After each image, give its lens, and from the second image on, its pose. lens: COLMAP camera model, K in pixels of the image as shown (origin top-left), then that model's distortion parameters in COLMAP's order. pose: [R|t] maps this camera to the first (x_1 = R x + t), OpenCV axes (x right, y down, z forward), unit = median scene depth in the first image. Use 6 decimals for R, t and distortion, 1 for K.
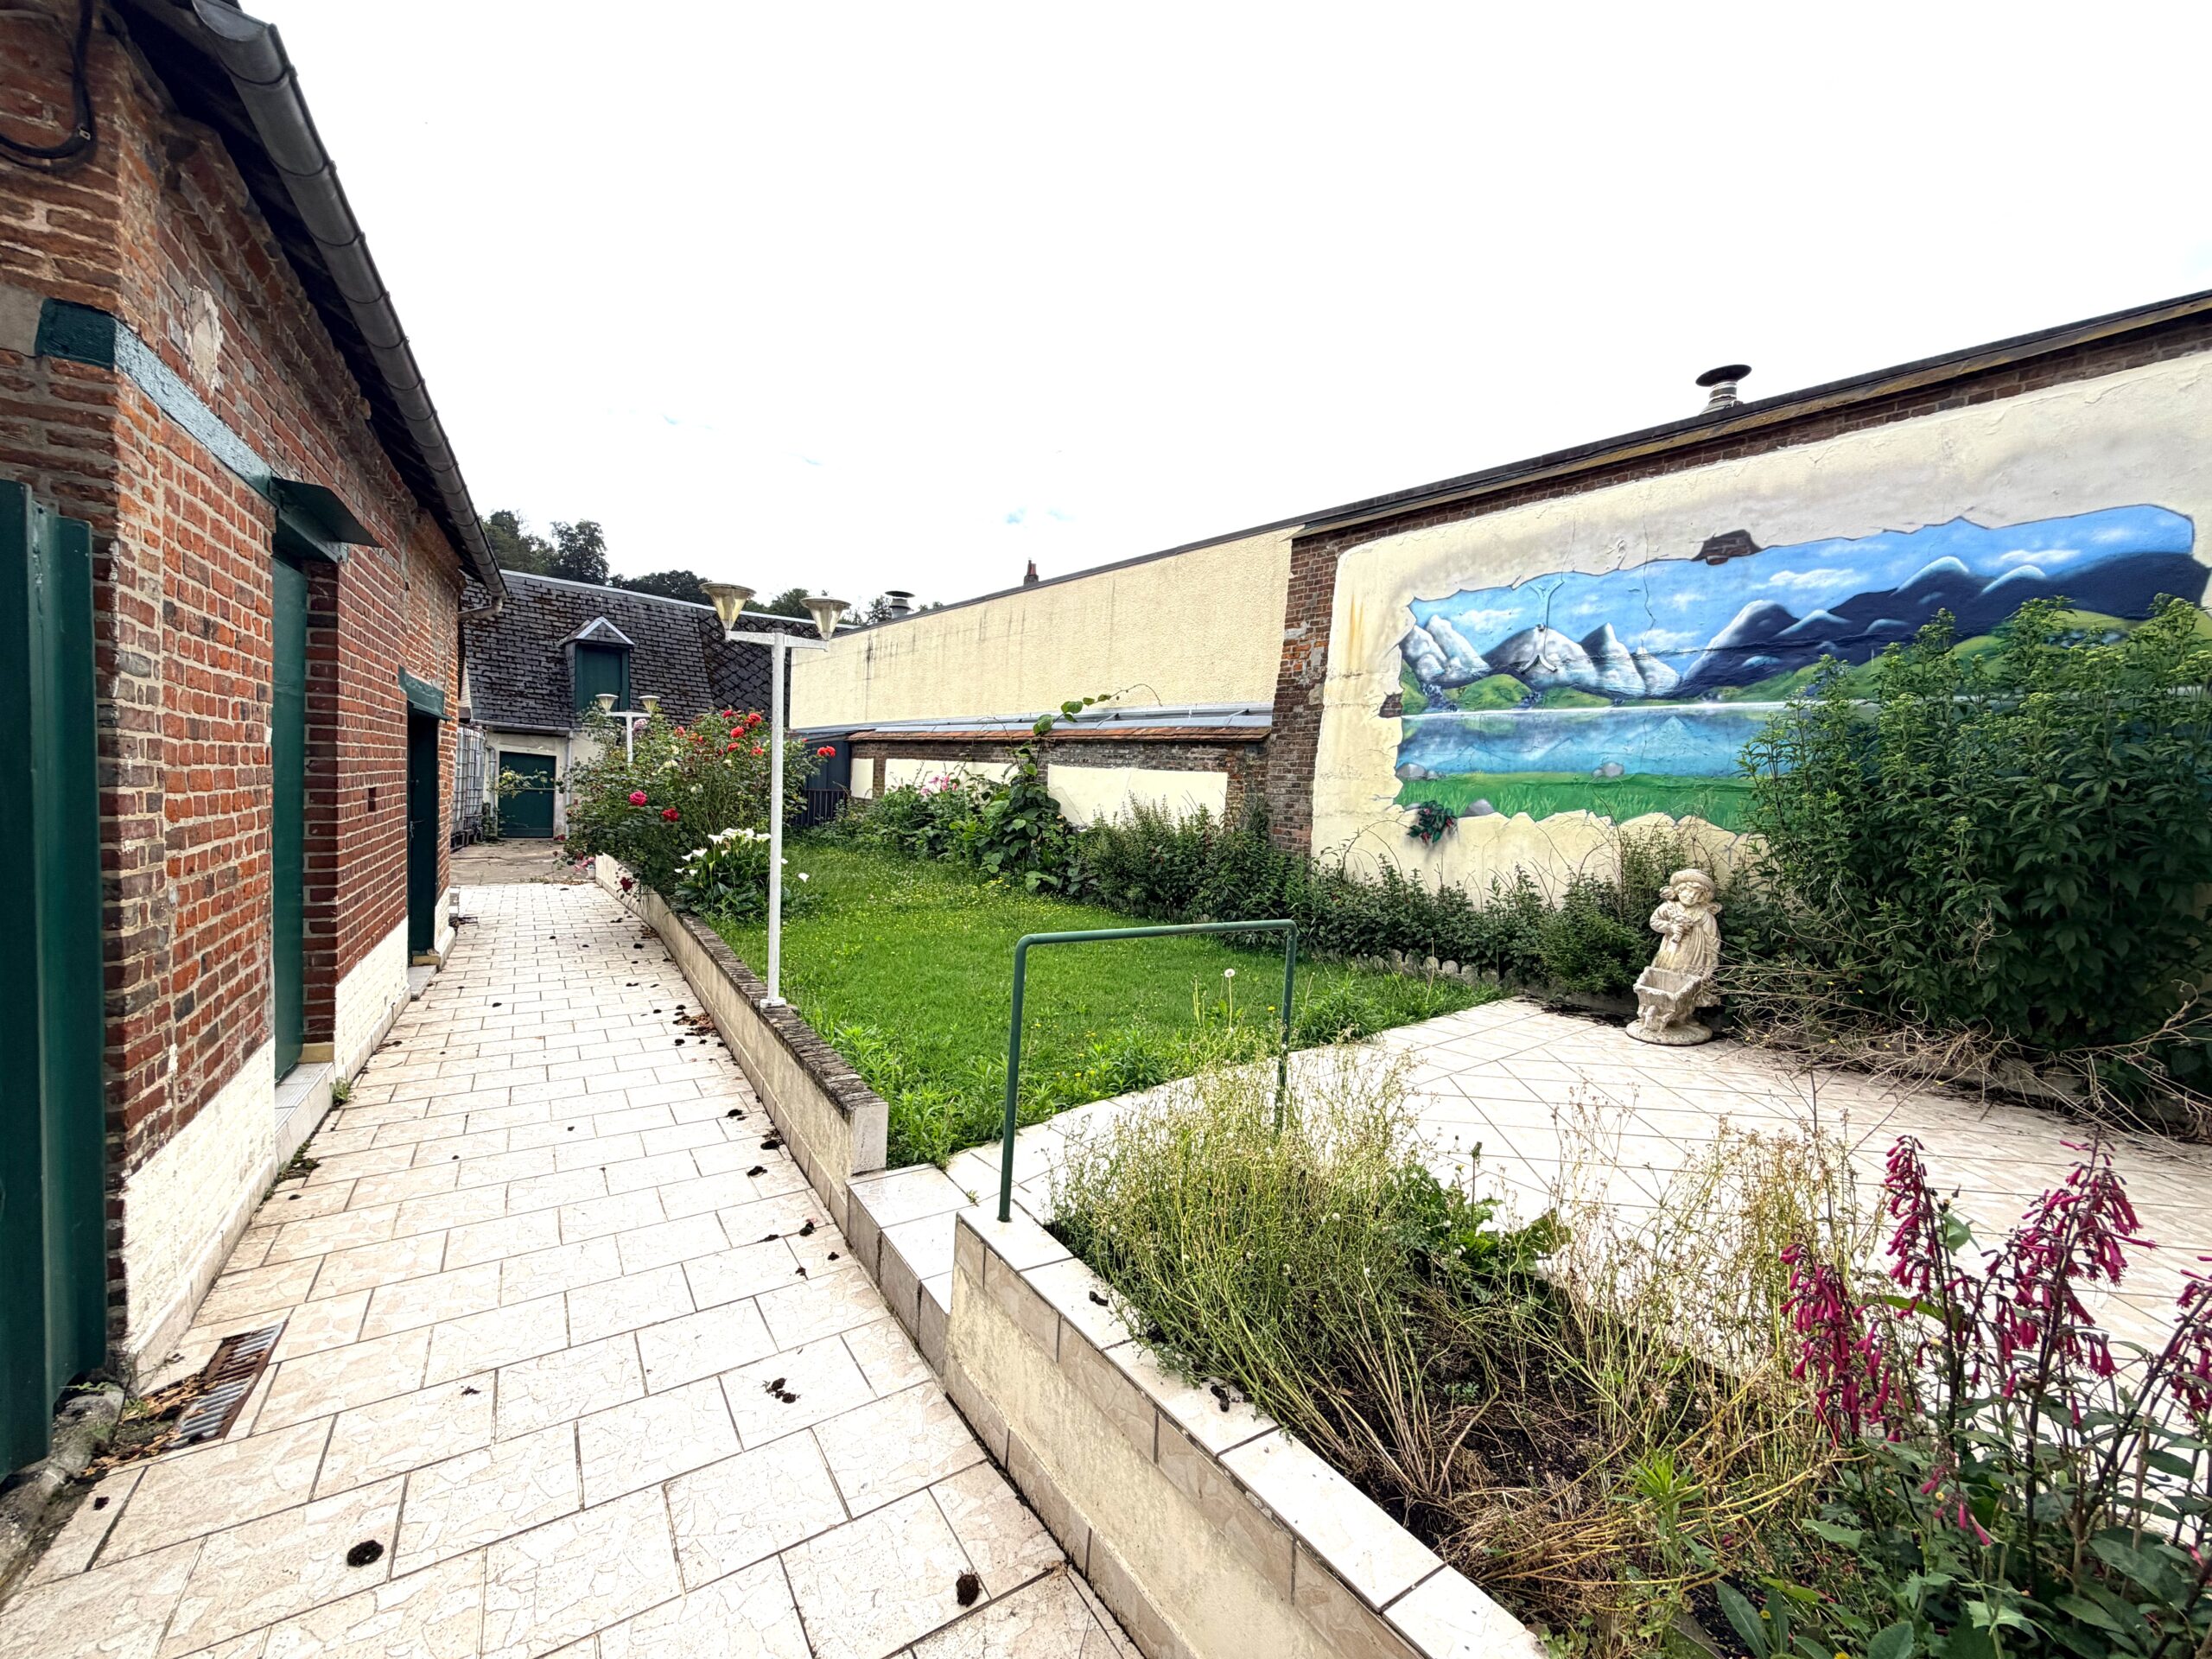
lens RADIAL K [[878.0, 0, 1098.5], [0, 878.0, 829.0], [0, 0, 1]] dist [-0.001280, -0.000110]
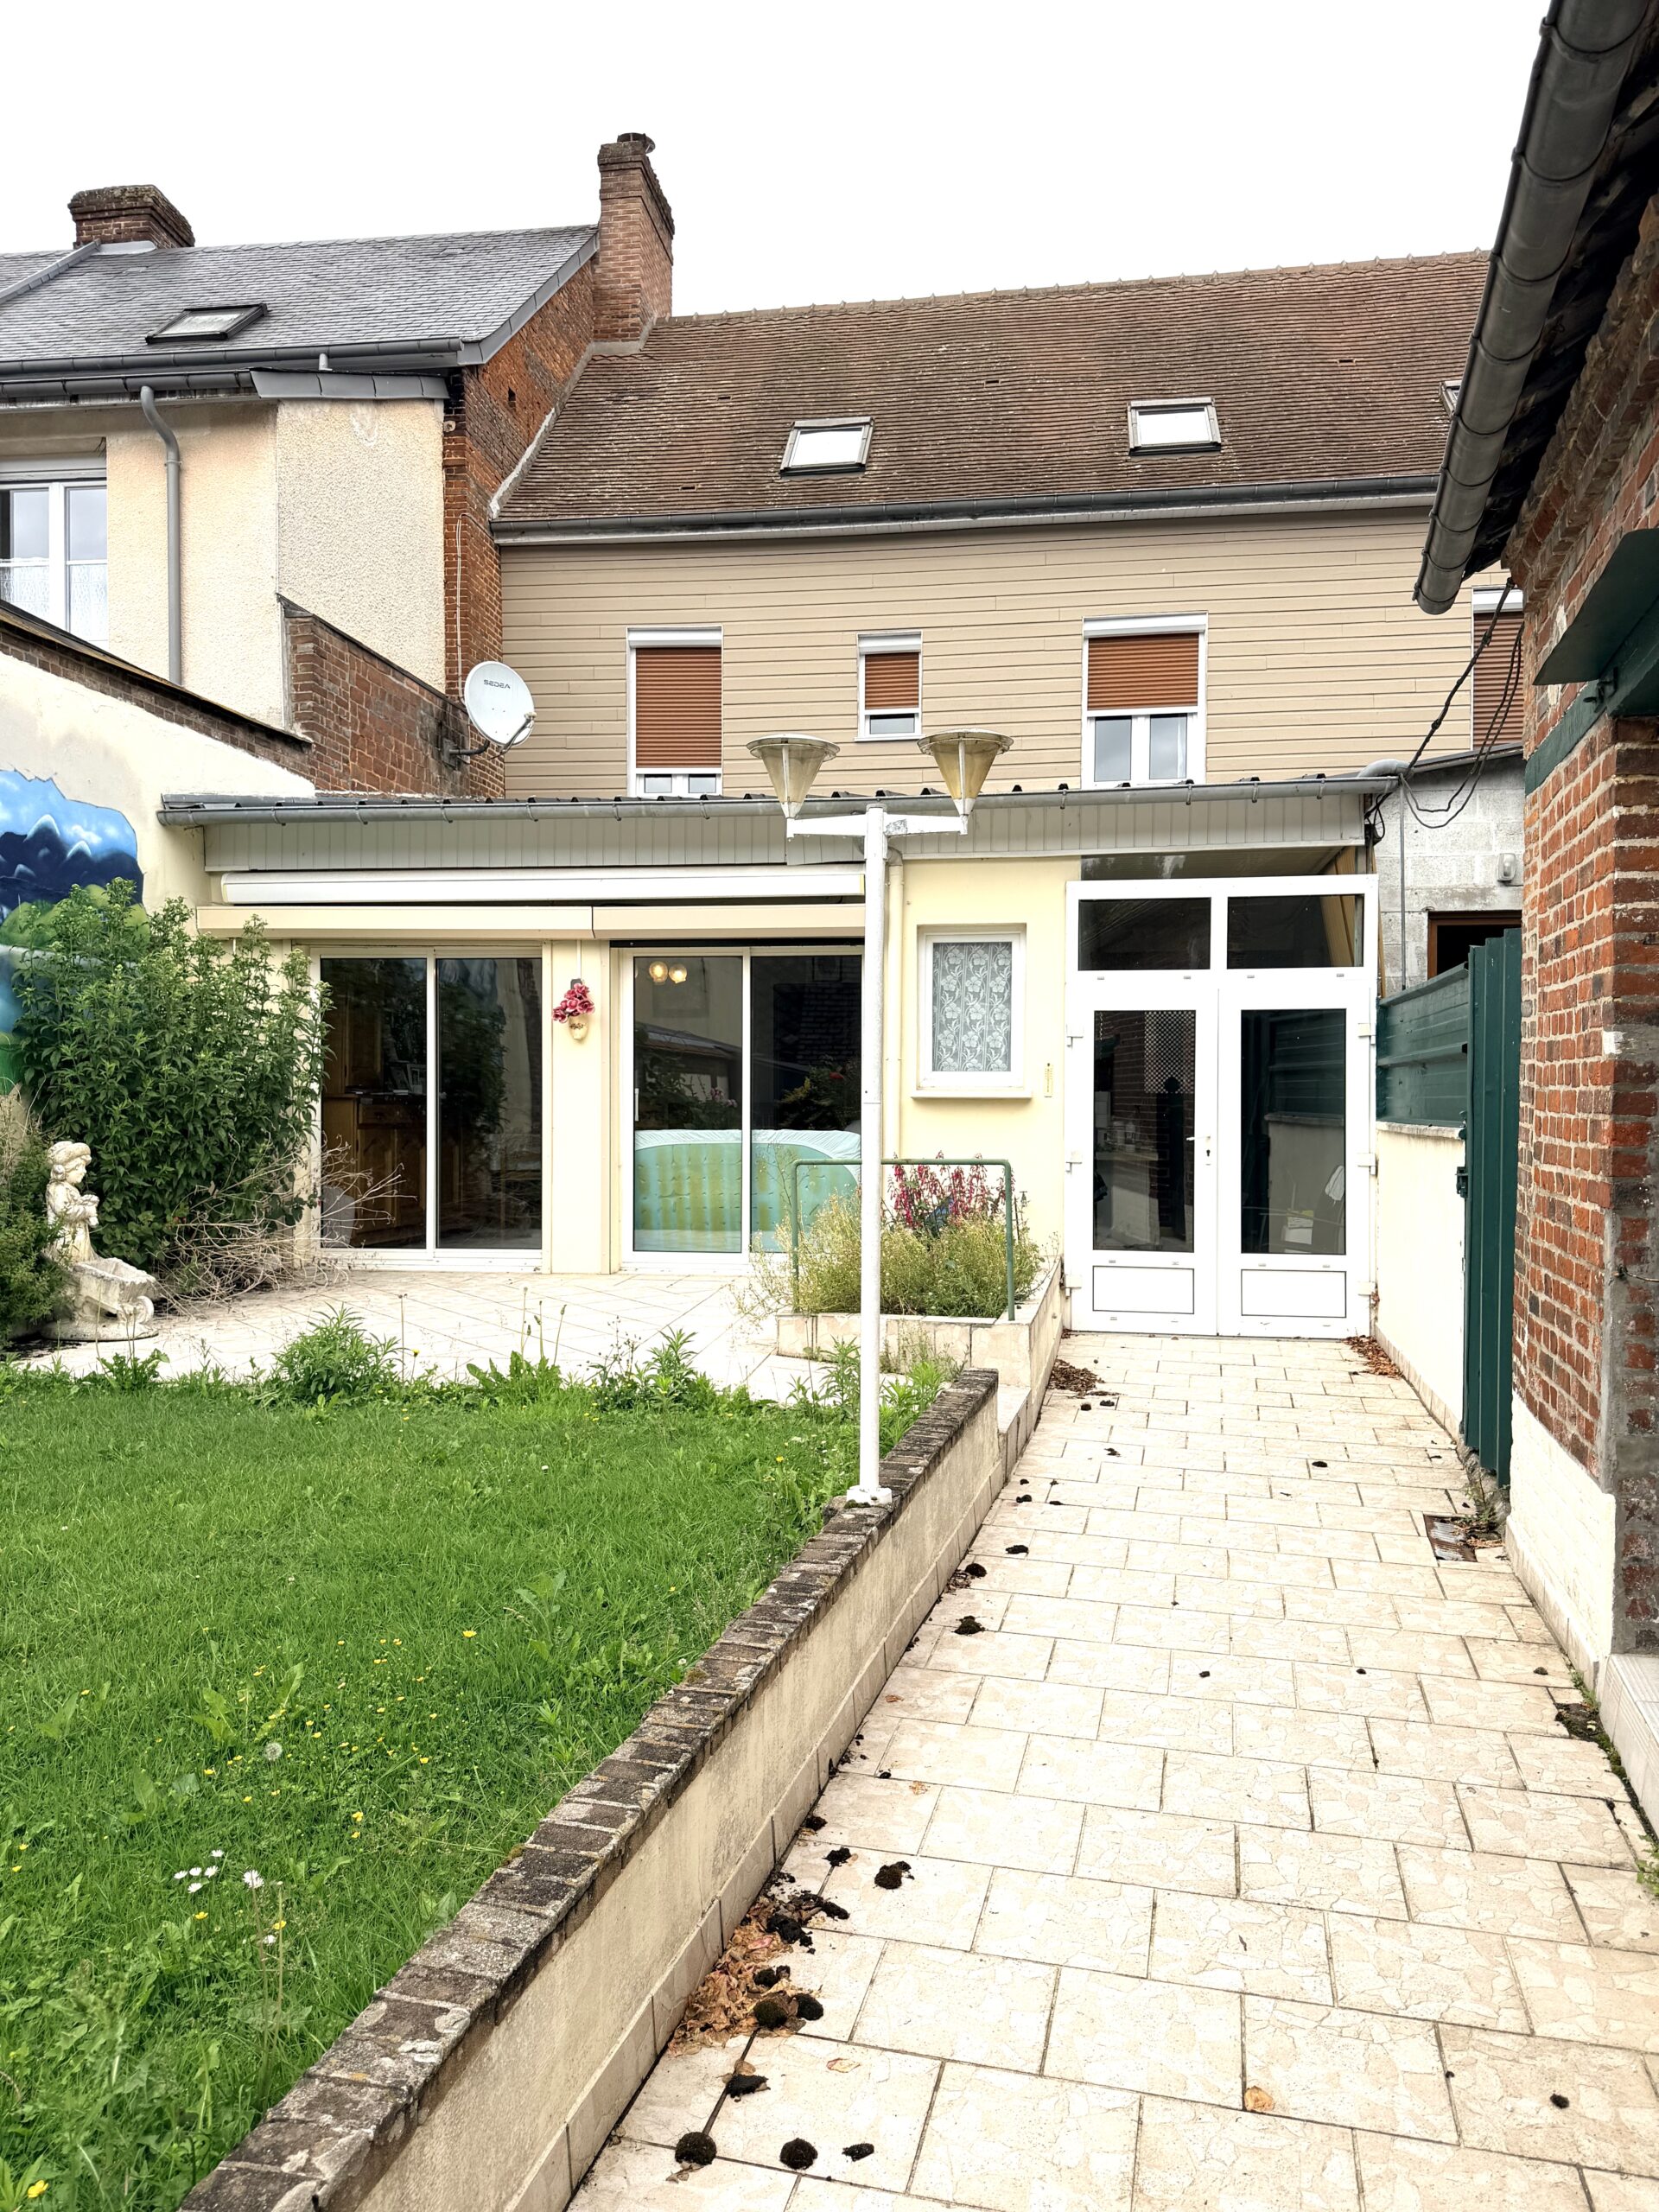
lens RADIAL K [[1546.3, 0, 827.0], [0, 1546.3, 1110.9], [0, 0, 1]] dist [-0.000643, -0.001734]
pose [[-0.679854, -0.055913, 0.731213, -1.025725], [0.005997, 0.996632, 0.081784, -0.113242], [-0.733323, 0.059986, -0.677229, 1.639509]]
